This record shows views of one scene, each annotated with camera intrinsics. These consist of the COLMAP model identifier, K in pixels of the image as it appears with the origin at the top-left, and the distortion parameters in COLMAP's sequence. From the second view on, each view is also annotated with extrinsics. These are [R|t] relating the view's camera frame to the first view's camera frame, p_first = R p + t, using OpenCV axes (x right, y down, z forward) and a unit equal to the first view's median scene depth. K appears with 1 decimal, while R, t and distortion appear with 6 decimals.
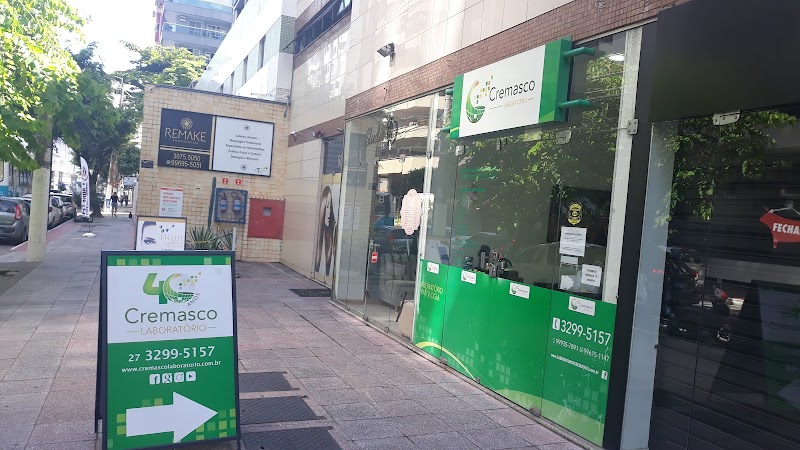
lens RADIAL K [[626.3, 0, 399.7], [0, 626.3, 241.8], [0, 0, 1]] dist [-0.043201, -0.004664]
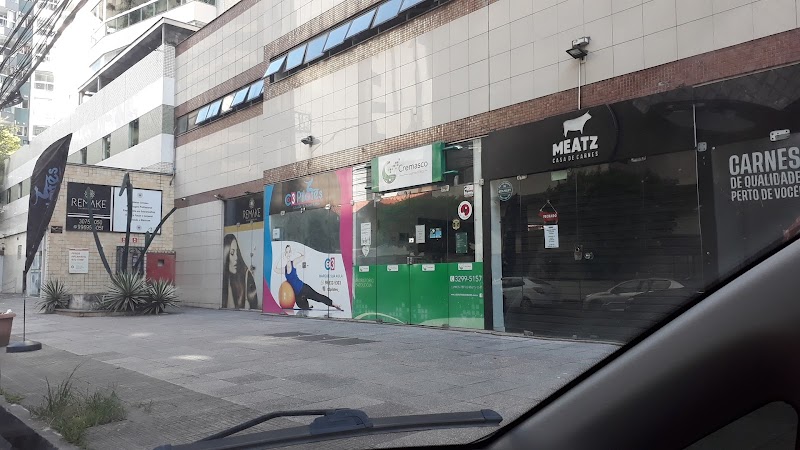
lens RADIAL K [[602.7, 0, 400.0], [0, 602.7, 225.0], [0, 0, 1]] dist [-0.042807, -0.001426]
pose [[0.936756, -0.064419, 0.344002, -0.454795], [0.103915, 0.989784, -0.097621, 0.104747], [-0.334199, 0.127194, 0.933880, -0.634801]]
